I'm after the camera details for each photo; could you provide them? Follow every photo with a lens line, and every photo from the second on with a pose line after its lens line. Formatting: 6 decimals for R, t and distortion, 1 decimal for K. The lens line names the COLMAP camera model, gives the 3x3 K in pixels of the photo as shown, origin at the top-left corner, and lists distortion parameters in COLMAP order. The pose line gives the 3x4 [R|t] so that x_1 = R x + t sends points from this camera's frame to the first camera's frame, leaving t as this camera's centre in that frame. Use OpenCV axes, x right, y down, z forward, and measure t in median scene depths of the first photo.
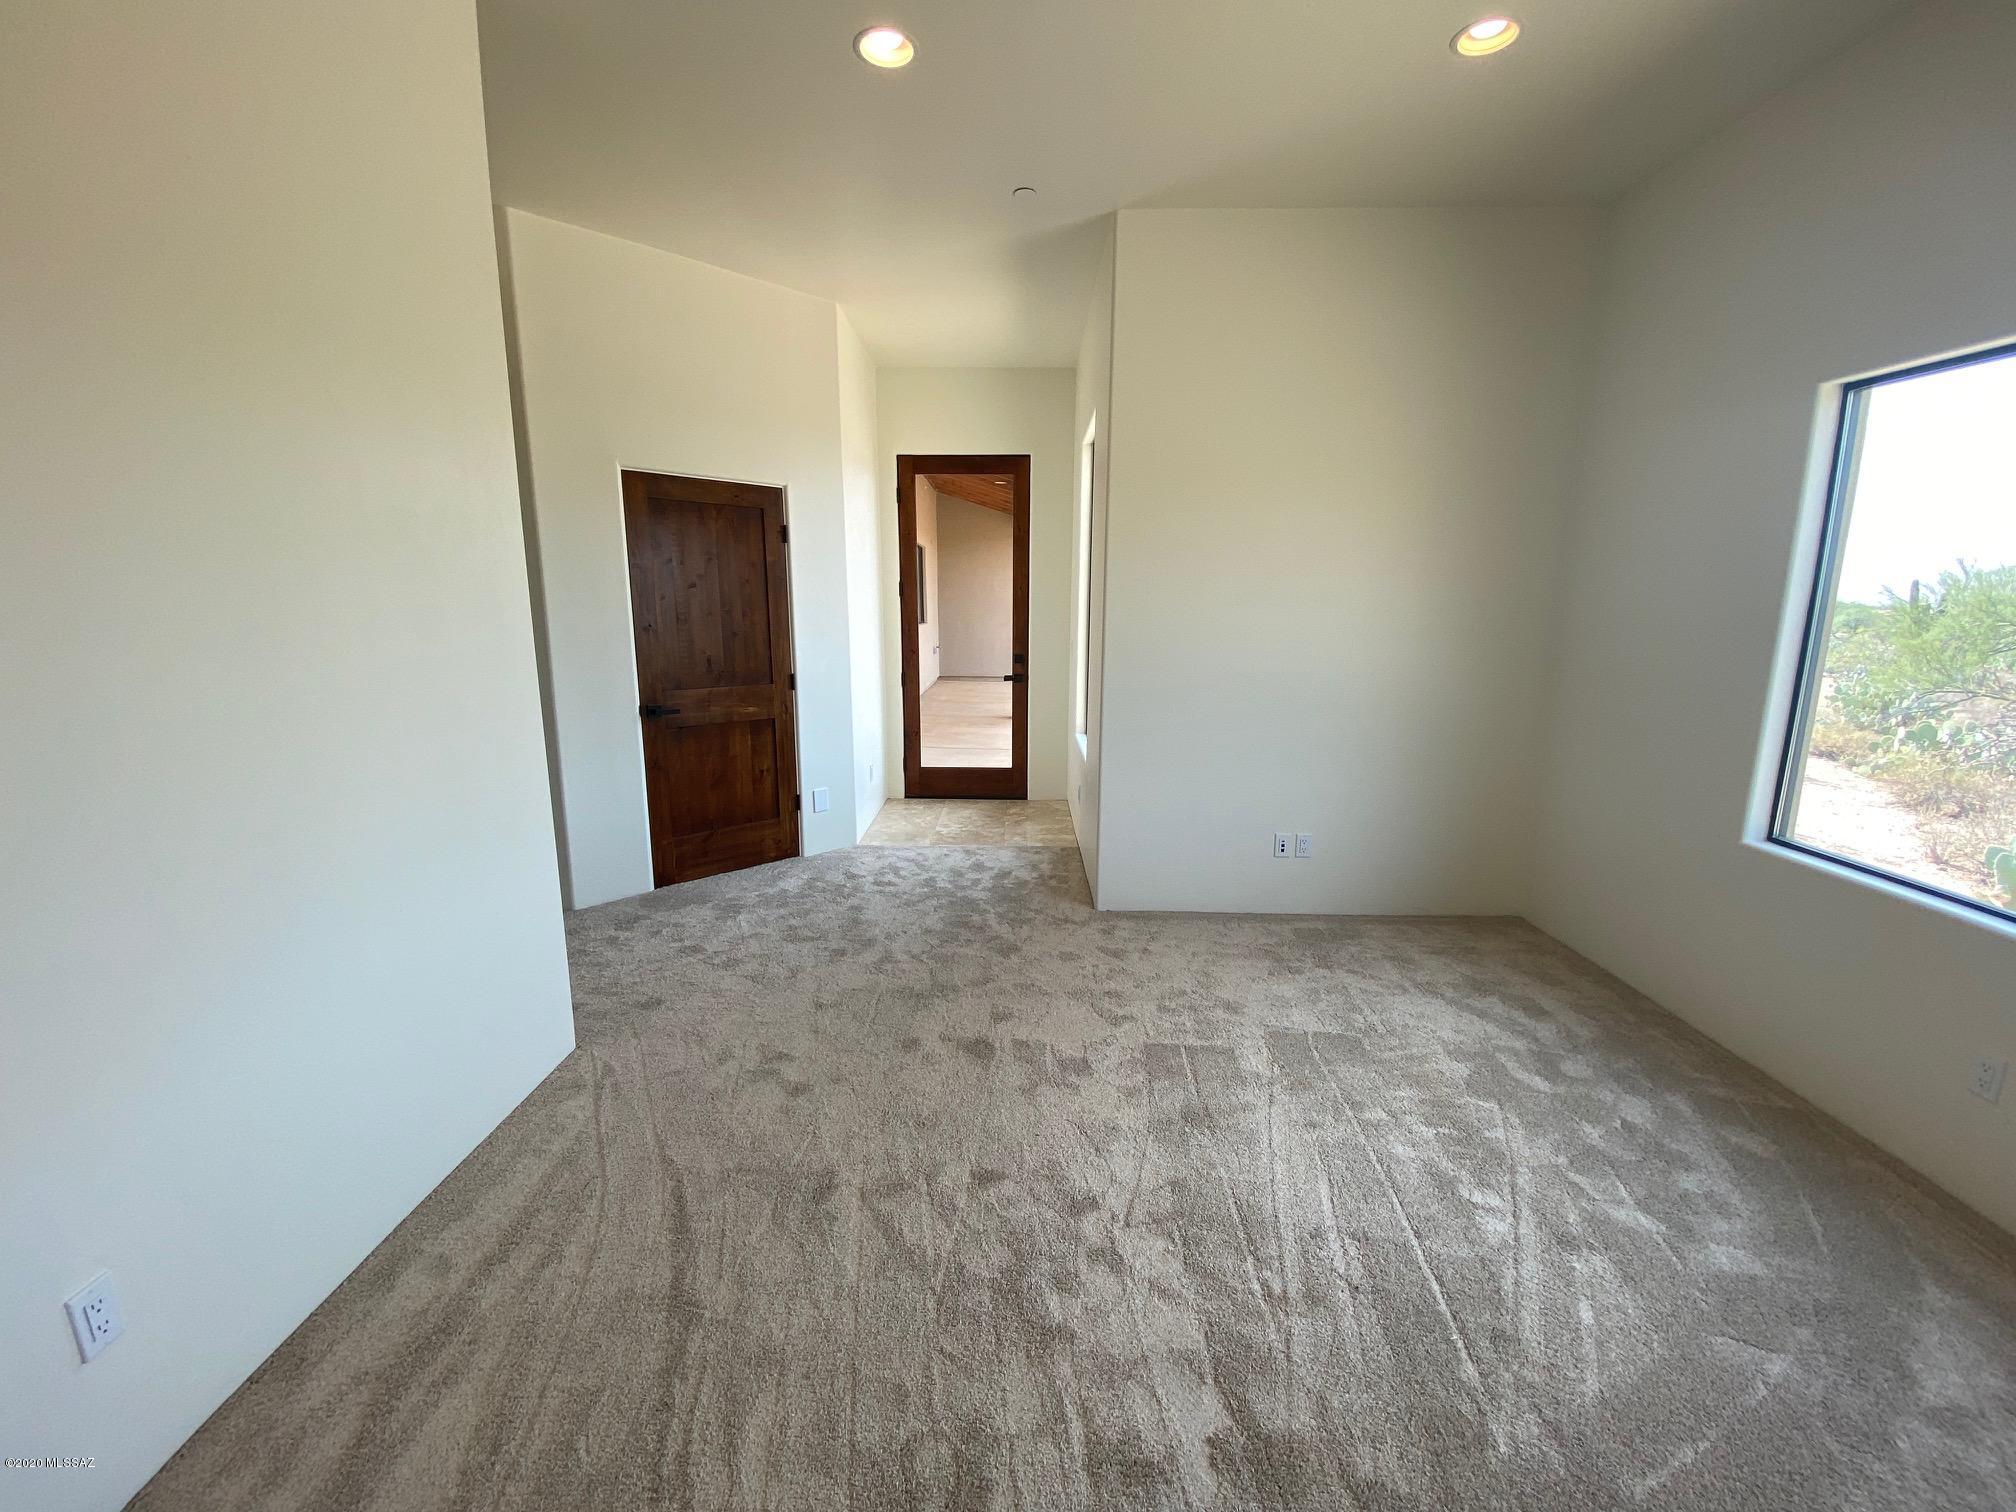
lens RADIAL K [[807.8, 0, 1005.8], [0, 807.8, 752.5], [0, 0, 1]] dist [0.019921, -0.020832]
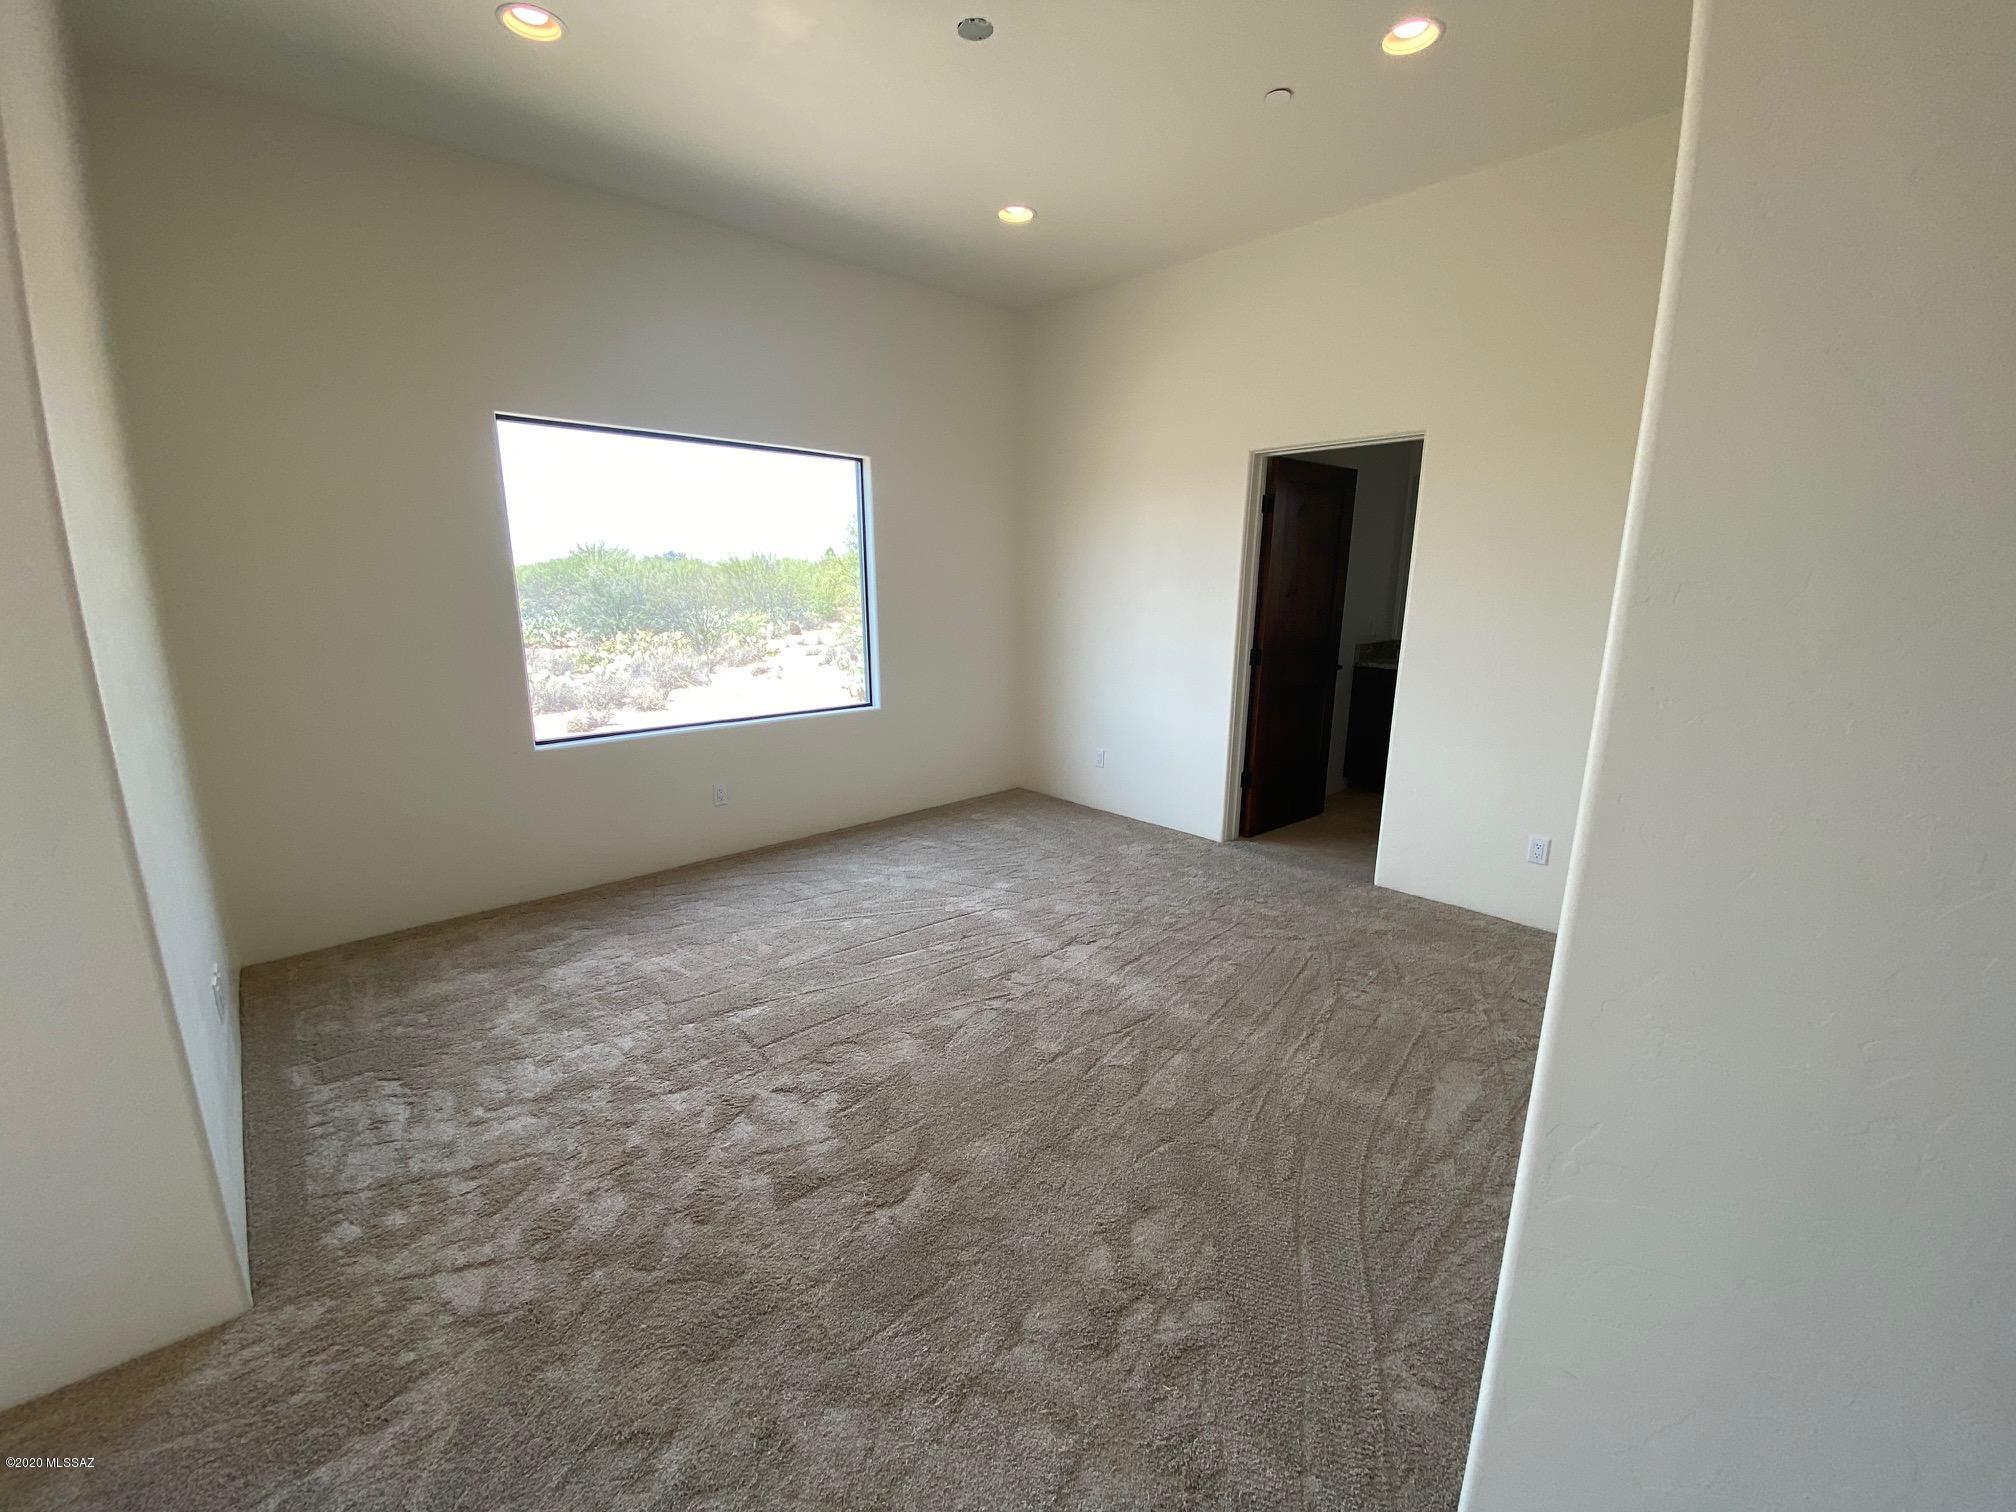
lens RADIAL K [[807.8, 0, 1005.8], [0, 807.8, 752.5], [0, 0, 1]] dist [0.019921, -0.020832]
pose [[-0.684633, -0.162463, 0.710551, -0.475193], [0.121939, 0.935575, 0.331405, -0.193455], [-0.718615, 0.313535, -0.620715, 1.030351]]
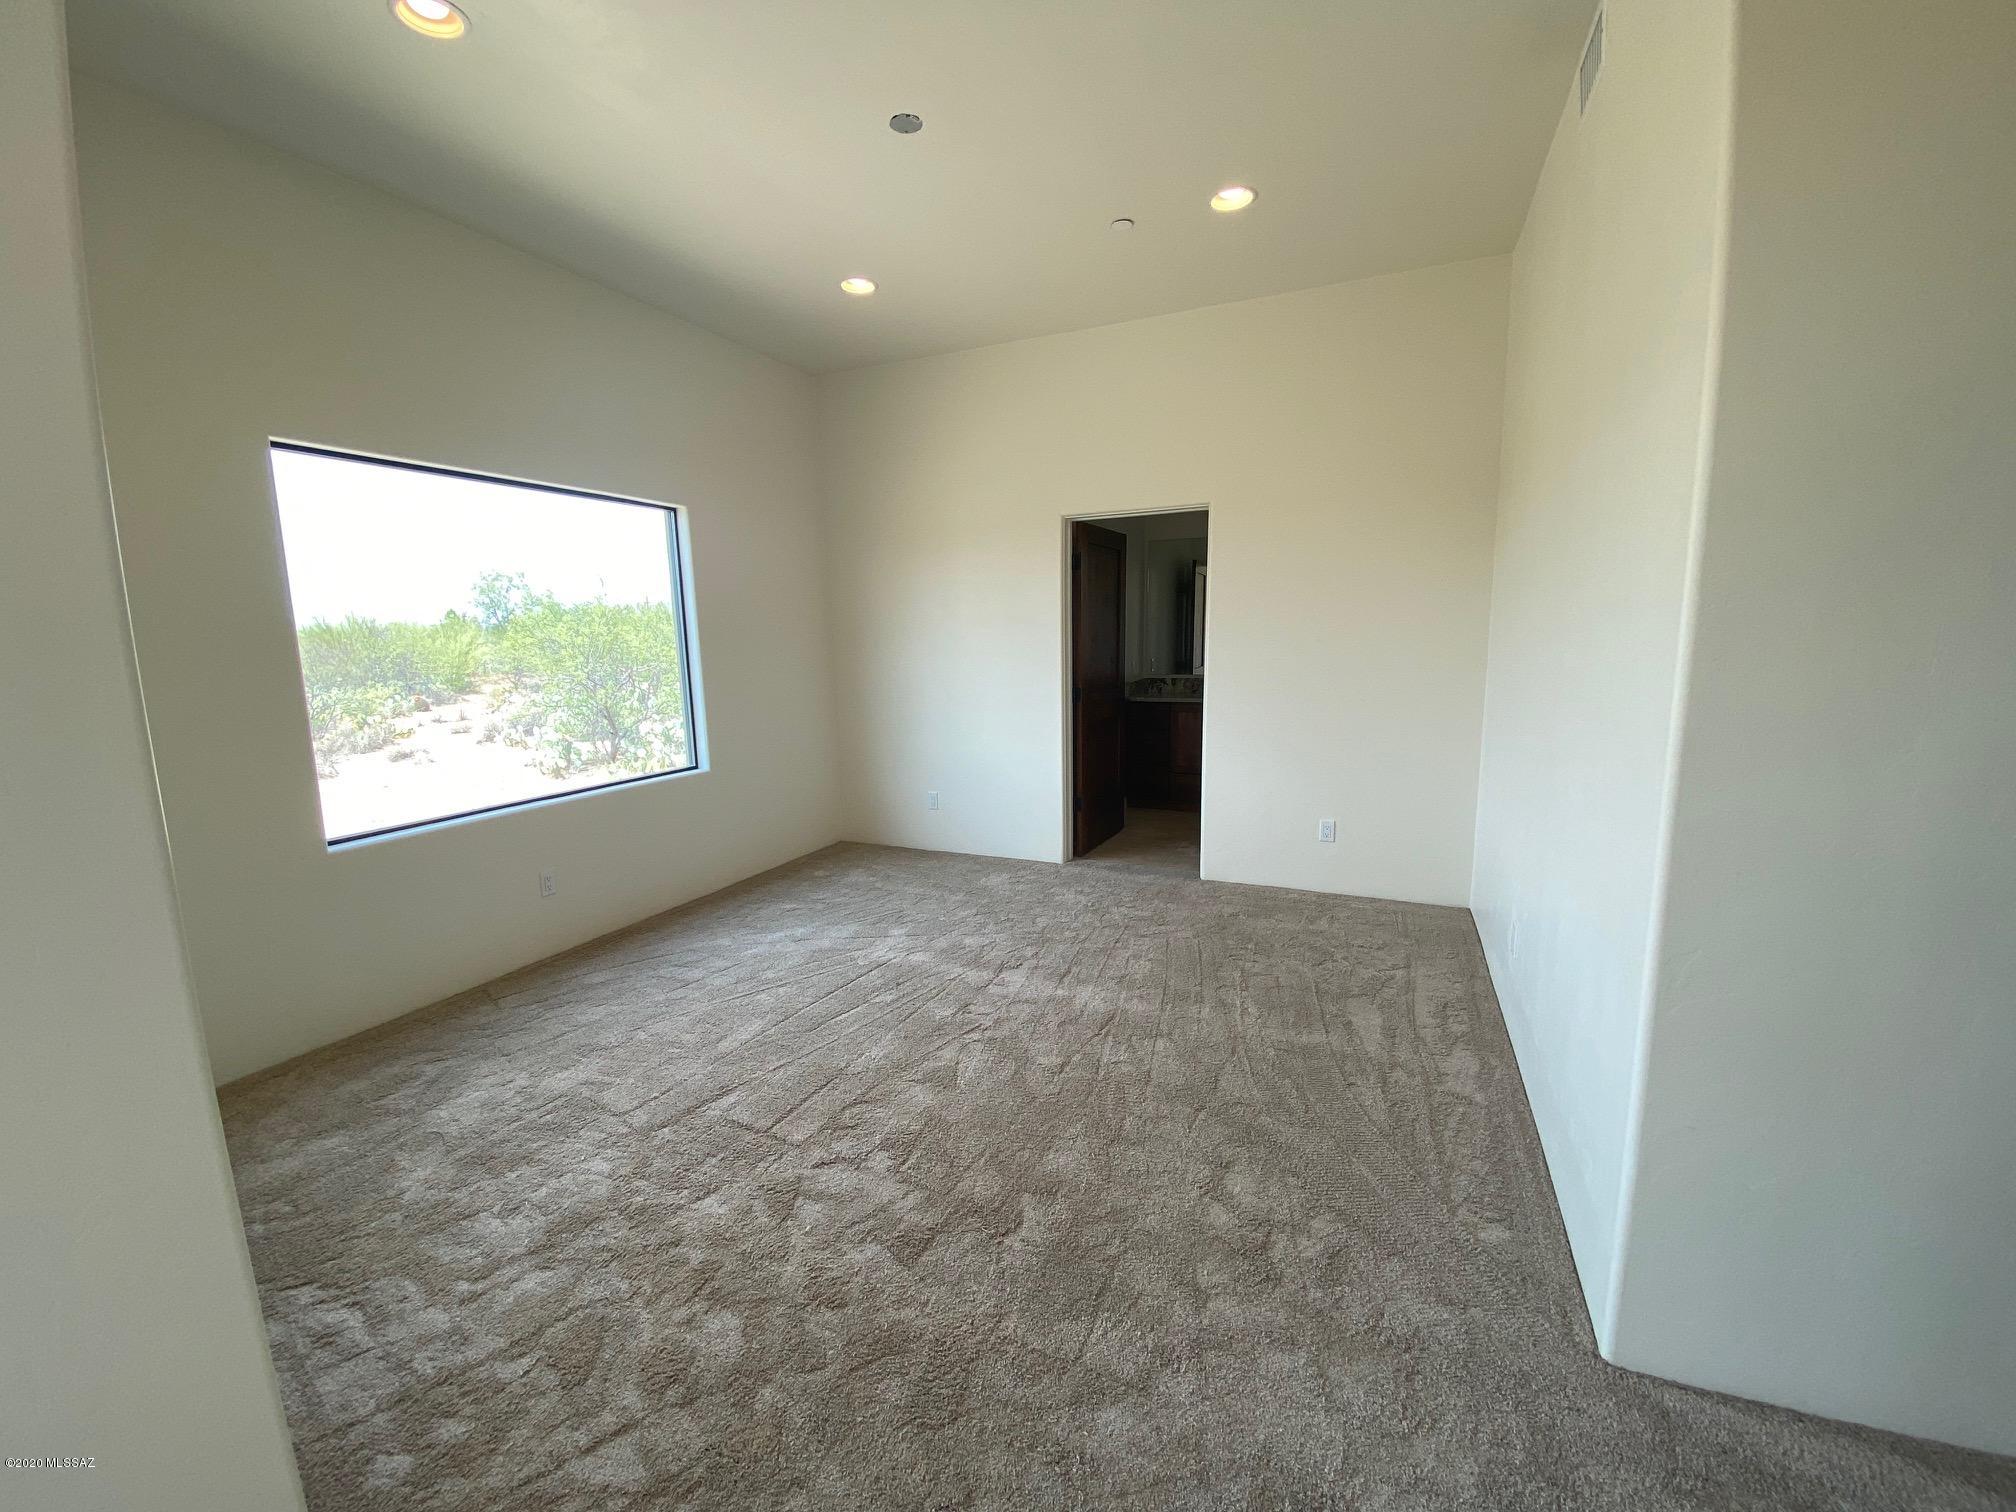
lens RADIAL K [[807.3, 0, 1008.7], [0, 807.3, 748.4], [0, 0, 1]] dist [0.009782, -0.013840]
pose [[-0.910571, -0.045686, 0.410819, -0.281266], [0.089469, 0.948529, 0.303791, -0.215791], [-0.403553, 0.313379, -0.859616, 1.223190]]
